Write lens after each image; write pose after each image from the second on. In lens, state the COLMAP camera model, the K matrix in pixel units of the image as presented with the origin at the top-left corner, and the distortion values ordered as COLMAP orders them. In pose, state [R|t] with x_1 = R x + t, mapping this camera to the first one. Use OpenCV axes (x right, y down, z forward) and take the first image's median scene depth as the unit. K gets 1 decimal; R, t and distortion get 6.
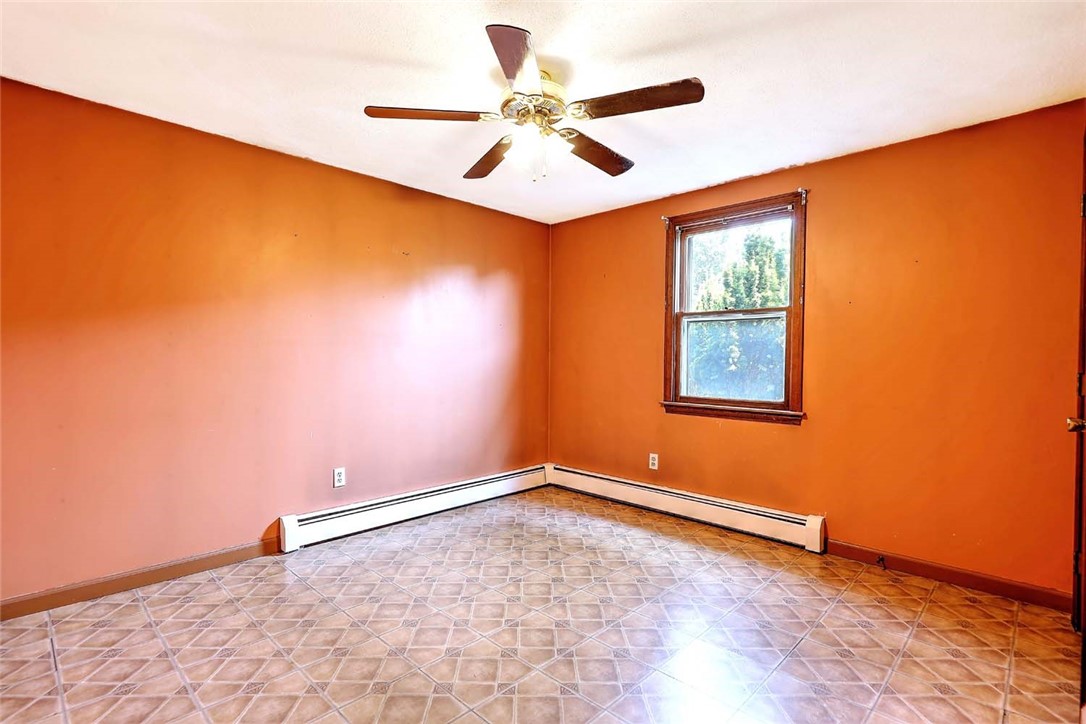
lens RADIAL K [[531.0, 0, 543.2], [0, 531.0, 365.5], [0, 0, 1]] dist [-0.004330, -0.001224]
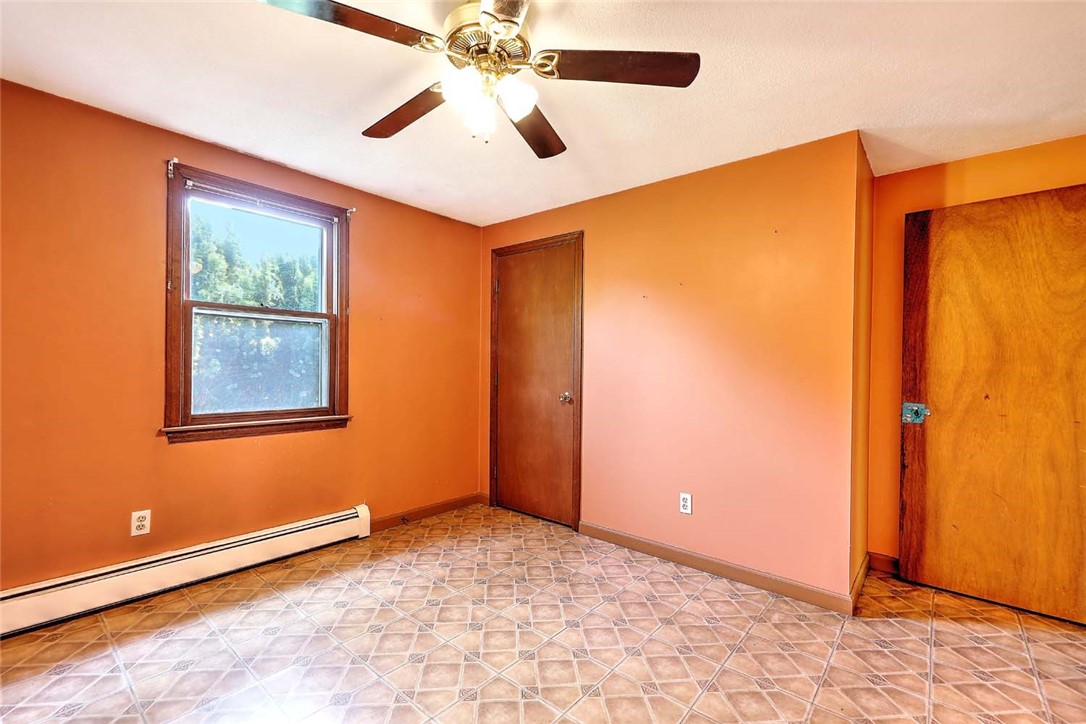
lens RADIAL K [[496.7, 0, 533.8], [0, 496.7, 358.1], [0, 0, 1]] dist [0.001297, -0.000359]
pose [[-0.094726, 0.003879, 0.995496, -0.517458], [0.001348, 0.999992, -0.003768, -0.020392], [-0.995502, 0.000985, -0.094730, 0.673931]]
